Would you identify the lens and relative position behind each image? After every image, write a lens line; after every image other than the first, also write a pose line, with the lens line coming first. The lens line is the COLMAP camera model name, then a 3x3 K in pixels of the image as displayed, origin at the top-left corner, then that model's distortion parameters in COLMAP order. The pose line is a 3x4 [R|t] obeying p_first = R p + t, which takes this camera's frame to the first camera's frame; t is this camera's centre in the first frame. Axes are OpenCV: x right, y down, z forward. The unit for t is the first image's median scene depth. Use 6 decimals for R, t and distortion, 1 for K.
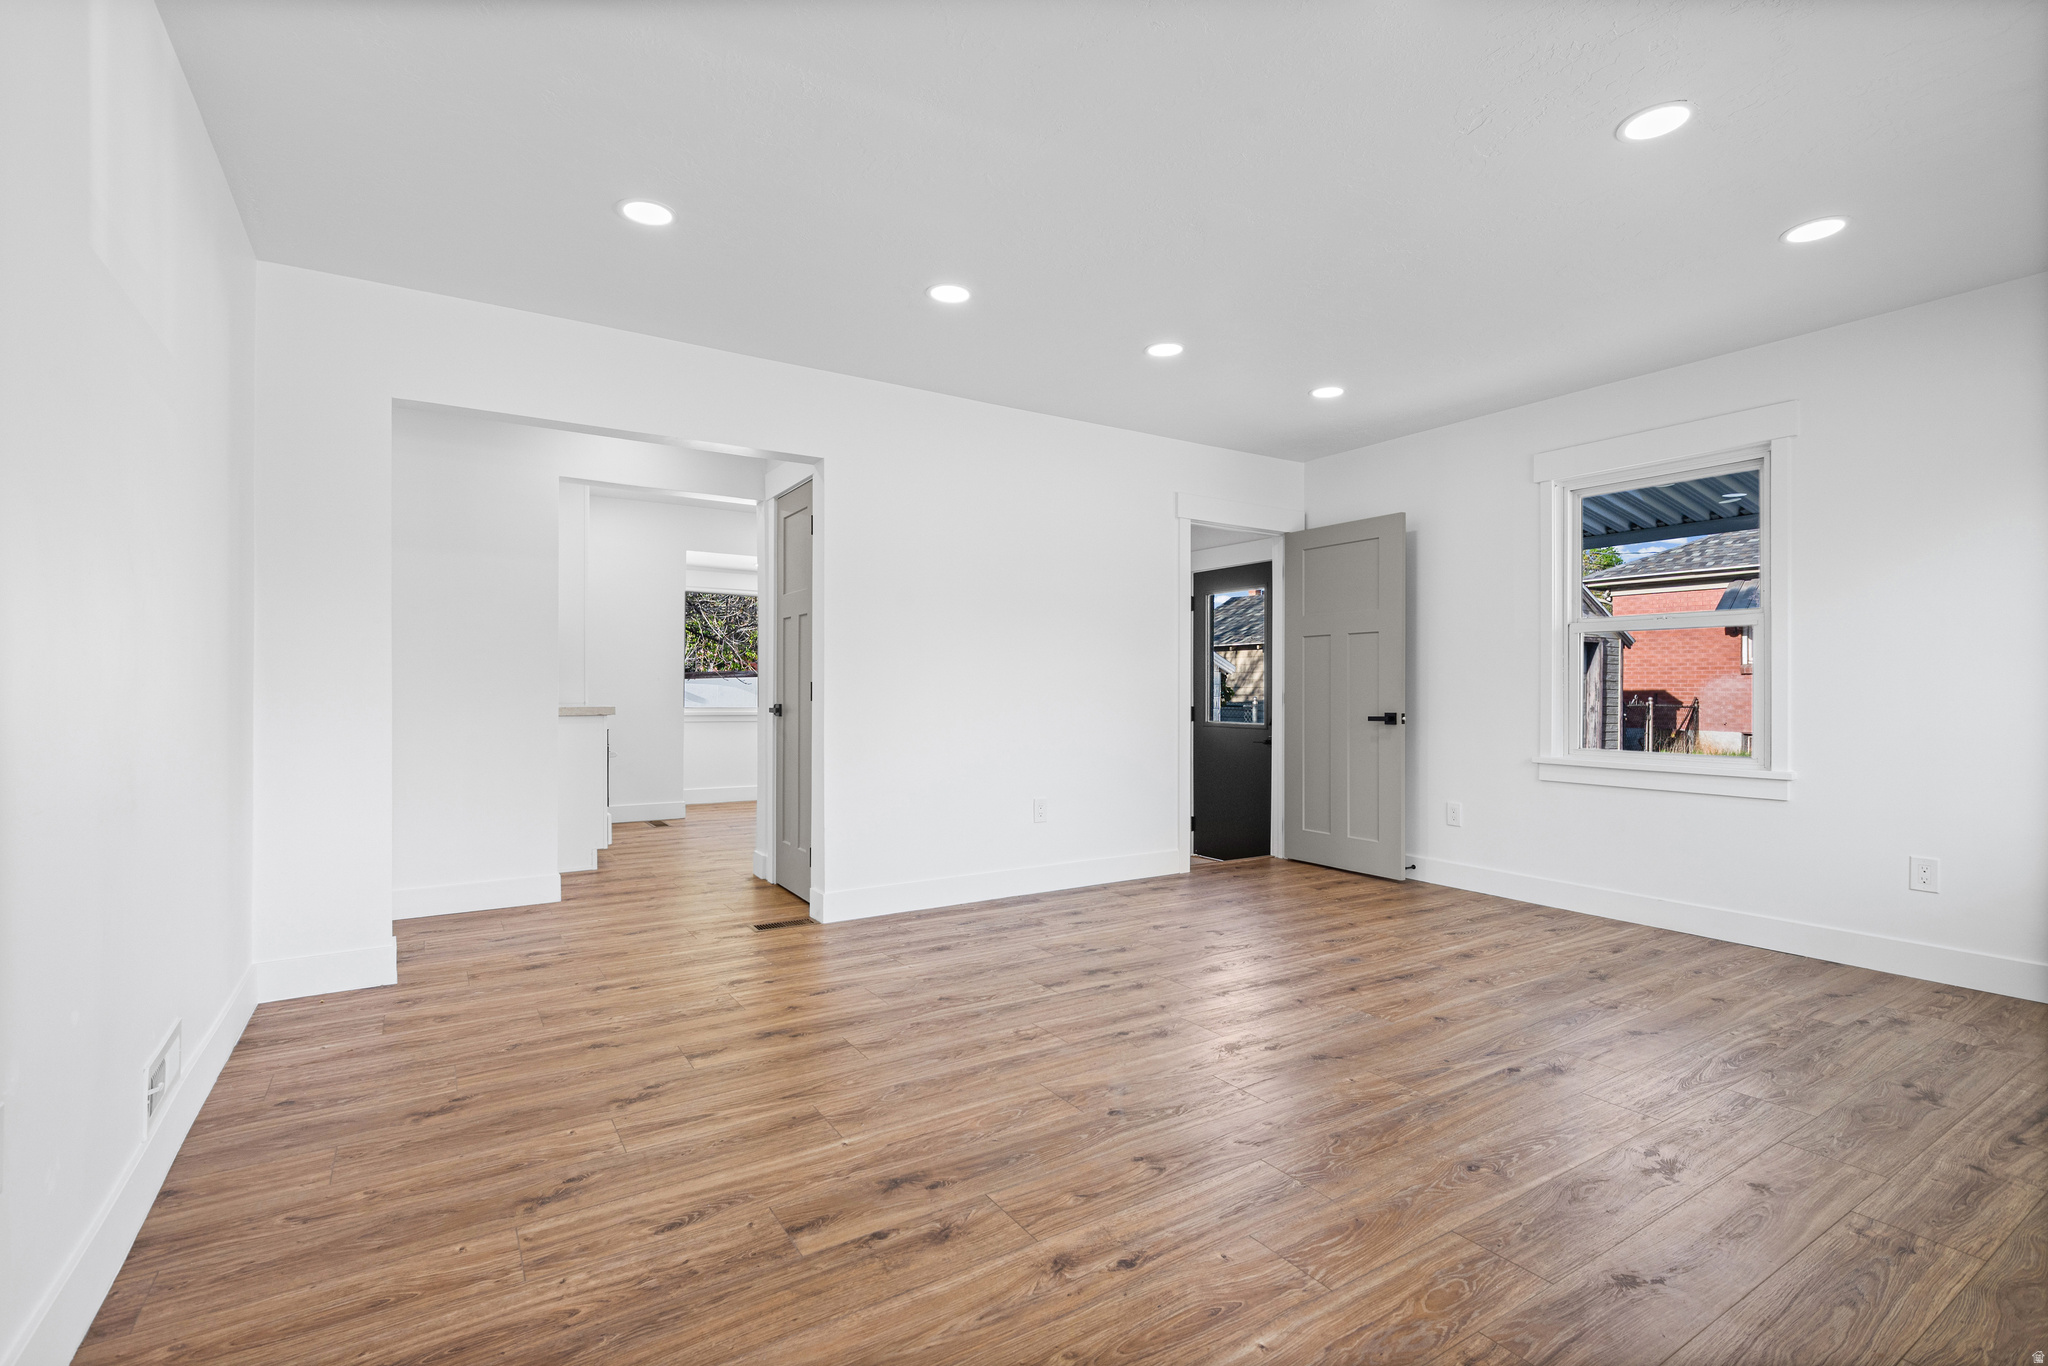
lens RADIAL K [[945.7, 0, 1016.1], [0, 945.7, 678.5], [0, 0, 1]] dist [0.001721, -0.000694]
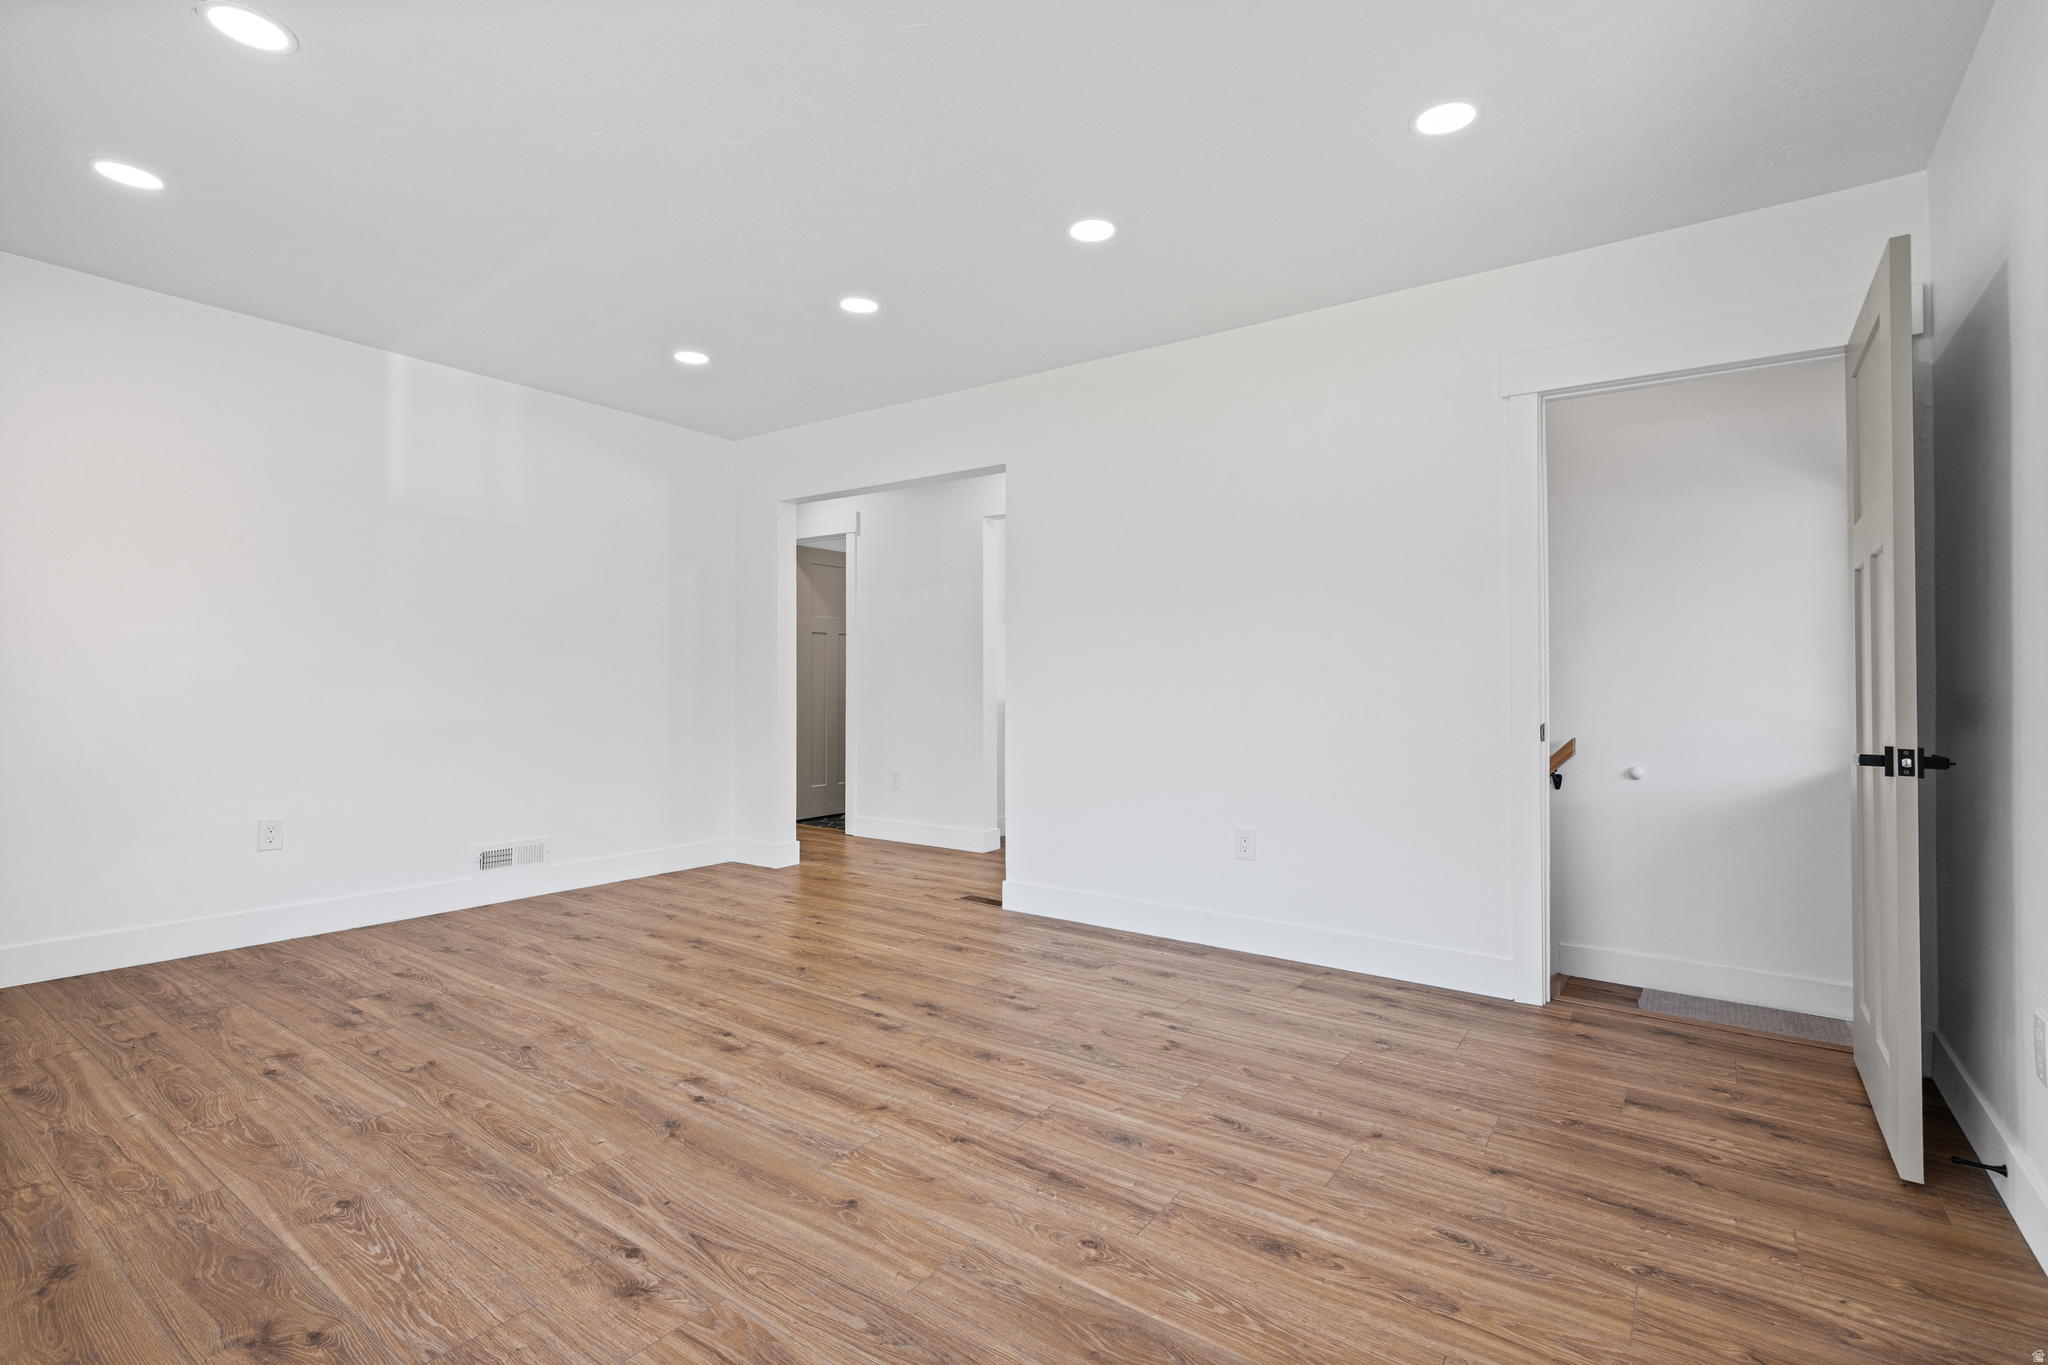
lens RADIAL K [[958.8, 0, 998.4], [0, 958.8, 676.3], [0, 0, 1]] dist [0.001376, -0.000037]
pose [[0.355345, -0.007734, -0.934703, 1.332849], [0.004614, 0.999968, -0.006520, 0.020003], [0.934724, -0.001996, 0.355370, 1.074082]]
